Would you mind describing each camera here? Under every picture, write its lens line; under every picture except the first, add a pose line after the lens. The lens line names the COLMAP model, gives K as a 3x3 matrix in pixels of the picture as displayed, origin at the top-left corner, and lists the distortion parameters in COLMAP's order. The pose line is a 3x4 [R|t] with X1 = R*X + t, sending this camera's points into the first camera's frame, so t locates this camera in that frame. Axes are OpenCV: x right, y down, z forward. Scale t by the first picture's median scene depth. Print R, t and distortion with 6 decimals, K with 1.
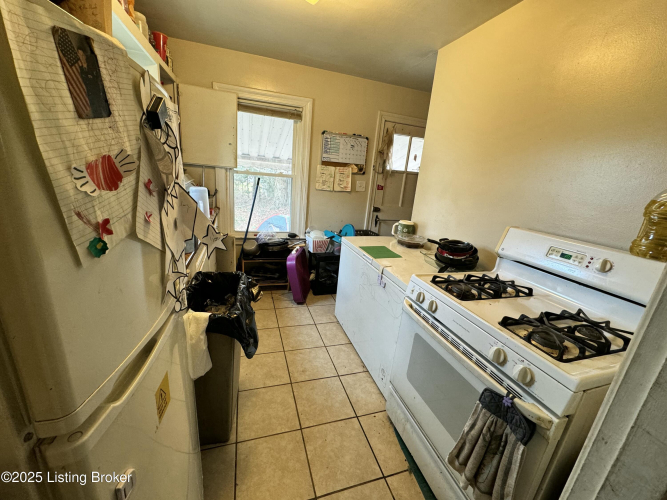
lens RADIAL K [[267.8, 0, 335.4], [0, 267.8, 251.9], [0, 0, 1]] dist [0.000670, 0.000006]
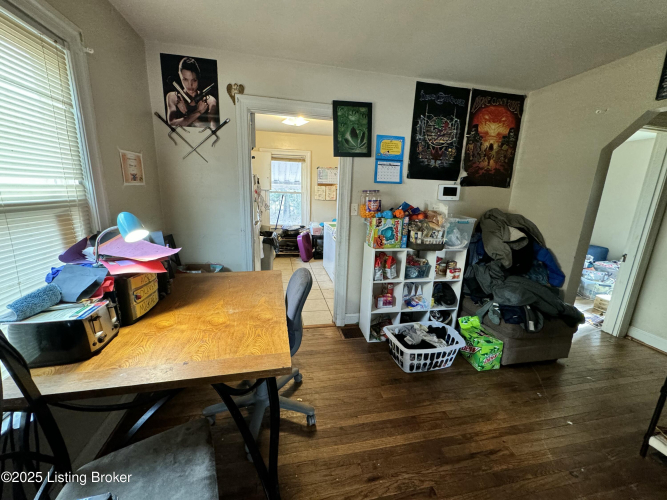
lens RADIAL K [[267.8, 0, 331.9], [0, 267.8, 250.6], [0, 0, 1]] dist [0.000670, 0.000006]
pose [[0.992002, -0.025858, -0.123542, 0.253808], [0.017914, 0.997725, -0.064990, 0.221336], [0.124941, 0.062258, 0.990209, -0.717364]]
